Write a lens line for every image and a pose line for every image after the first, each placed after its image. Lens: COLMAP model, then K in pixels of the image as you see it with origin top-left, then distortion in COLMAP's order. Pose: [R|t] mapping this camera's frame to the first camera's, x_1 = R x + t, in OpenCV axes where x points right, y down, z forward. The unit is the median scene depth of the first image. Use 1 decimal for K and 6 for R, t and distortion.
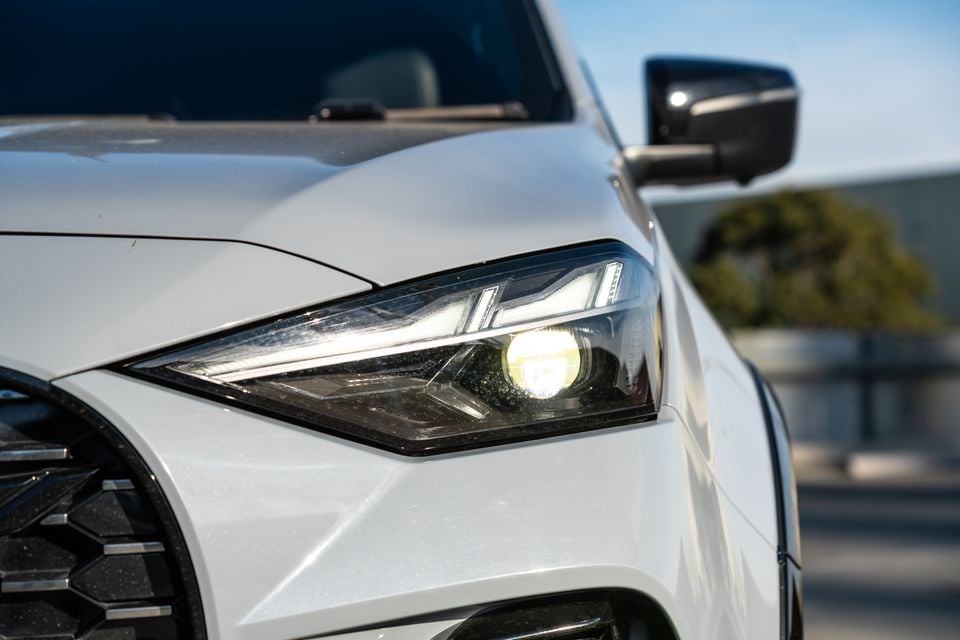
lens RADIAL K [[2680.6, 0, 480.0], [0, 2680.6, 320.0], [0, 0, 1]] dist [0.020157, 0.006458]
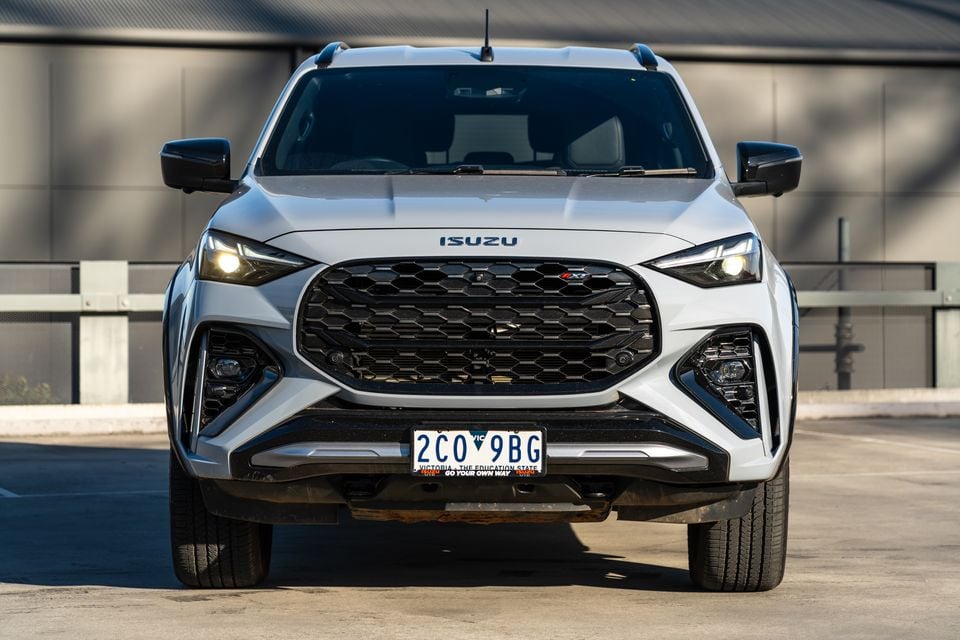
lens RADIAL K [[2680.6, 0, 480.0], [0, 2680.6, 320.0], [0, 0, 1]] dist [0.020157, 0.006458]
pose [[0.999761, 0.020883, 0.006528, -0.359310], [-0.021083, 0.999261, 0.032142, -0.021484], [-0.005852, -0.032272, 0.999462, -2.802920]]
